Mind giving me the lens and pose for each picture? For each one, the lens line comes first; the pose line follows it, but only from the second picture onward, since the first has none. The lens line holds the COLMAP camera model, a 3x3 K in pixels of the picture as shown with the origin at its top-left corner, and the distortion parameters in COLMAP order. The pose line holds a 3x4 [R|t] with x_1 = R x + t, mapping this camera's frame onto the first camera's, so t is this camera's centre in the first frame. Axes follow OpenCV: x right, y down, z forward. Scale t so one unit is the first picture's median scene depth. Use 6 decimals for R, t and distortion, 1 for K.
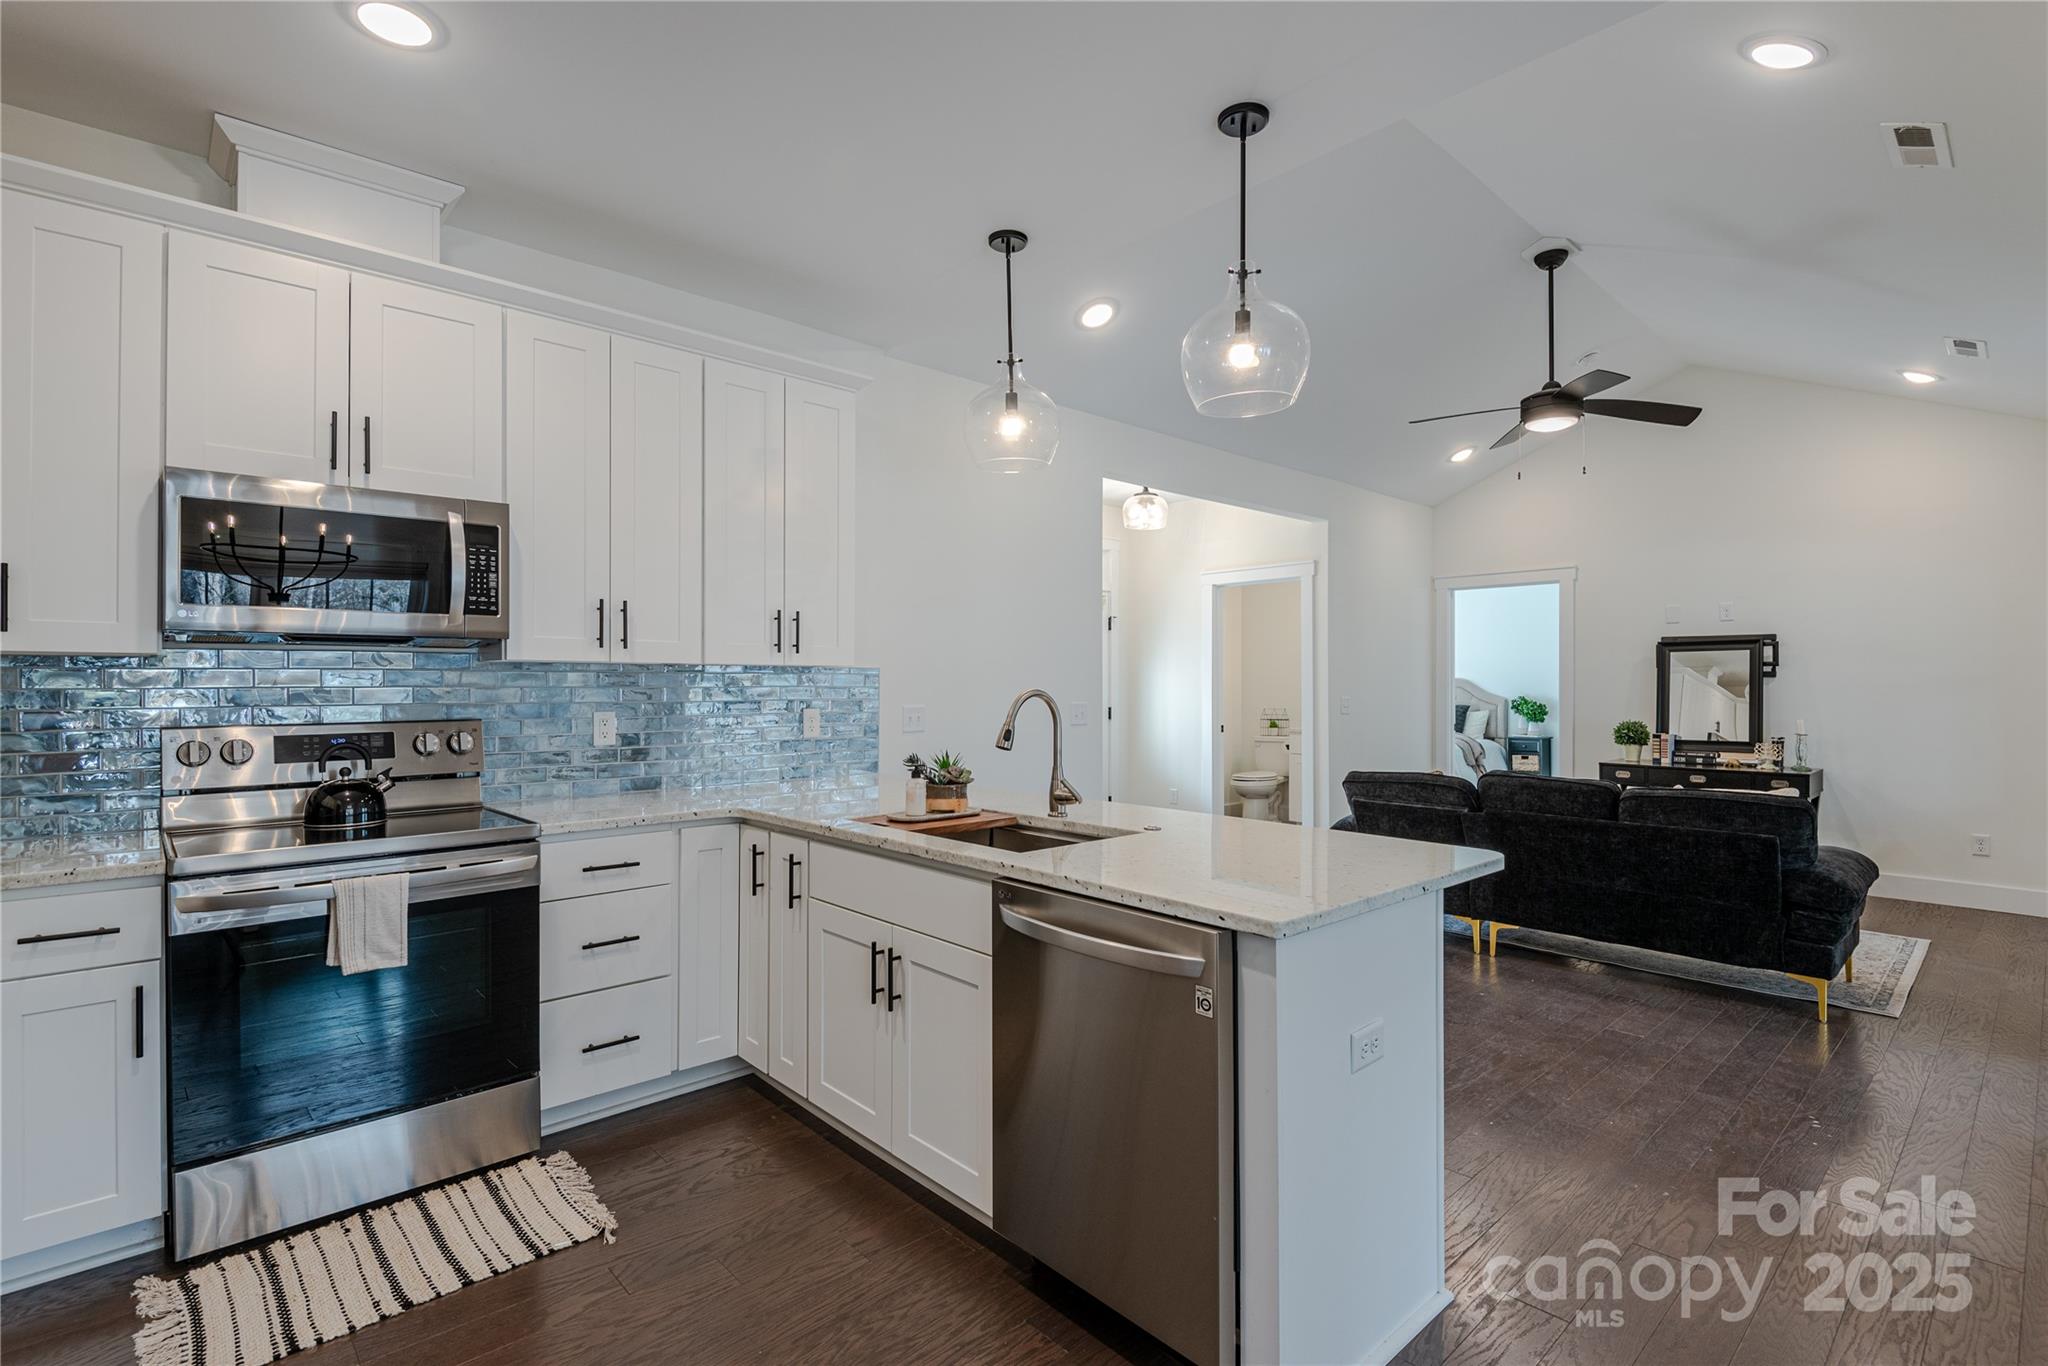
lens RADIAL K [[955.8, 0, 1024.0], [0, 955.8, 683.0], [0, 0, 1]] dist [0.001669, -0.022820]
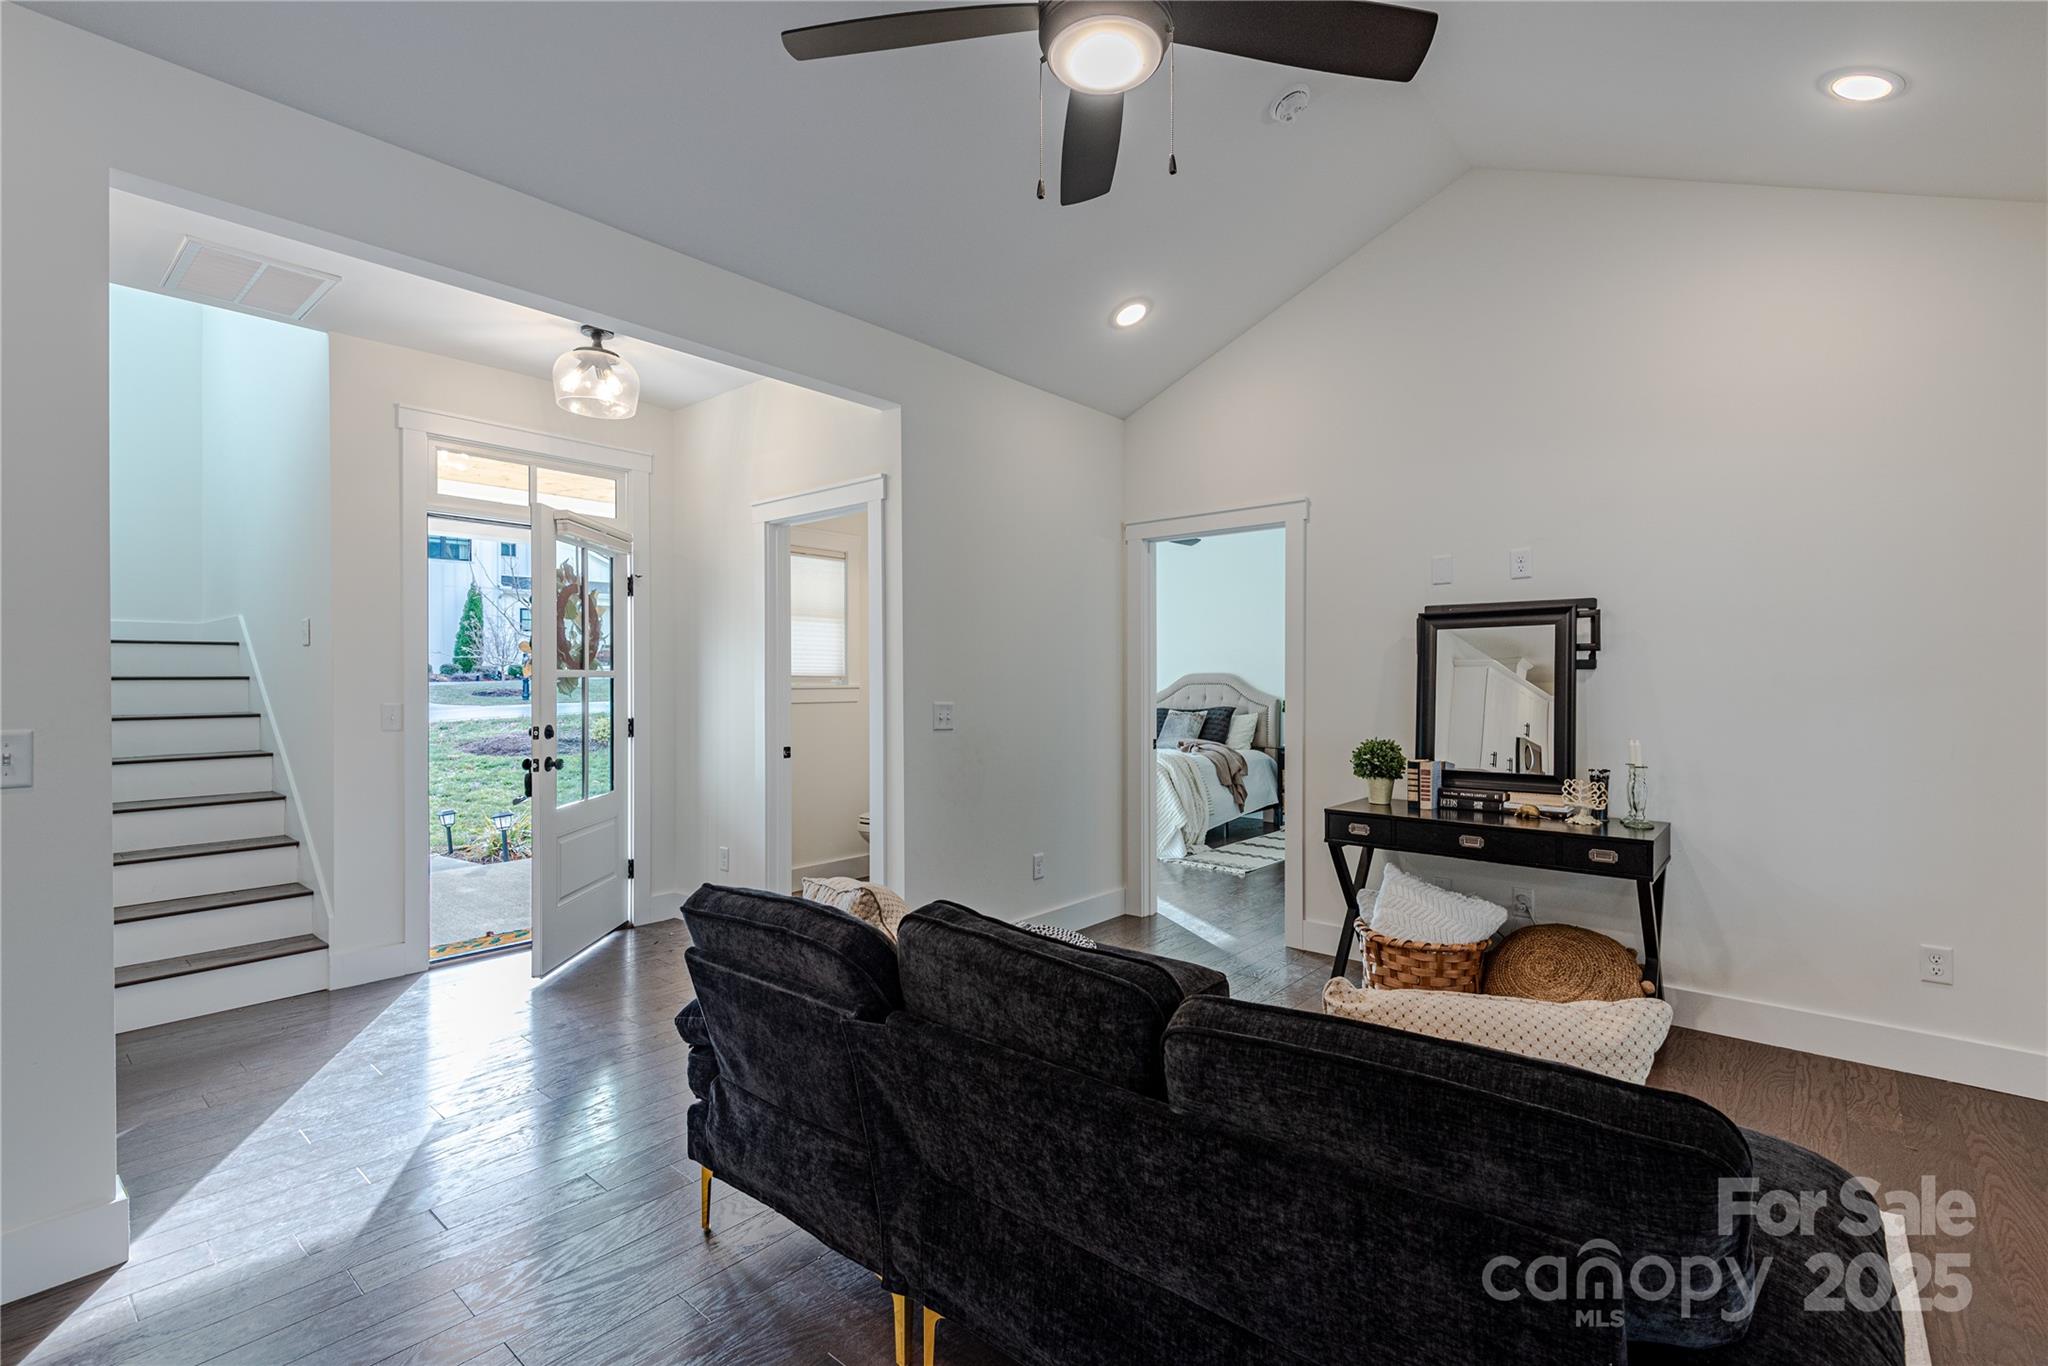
lens RADIAL K [[966.1, 0, 1024.0], [0, 966.1, 683.0], [0, 0, 1]] dist [0.038460, -0.047074]
pose [[0.989862, -0.002483, 0.142009, 0.331305], [0.001824, 0.999987, 0.004773, -0.000919], [-0.142019, -0.004466, 0.989854, 0.421339]]
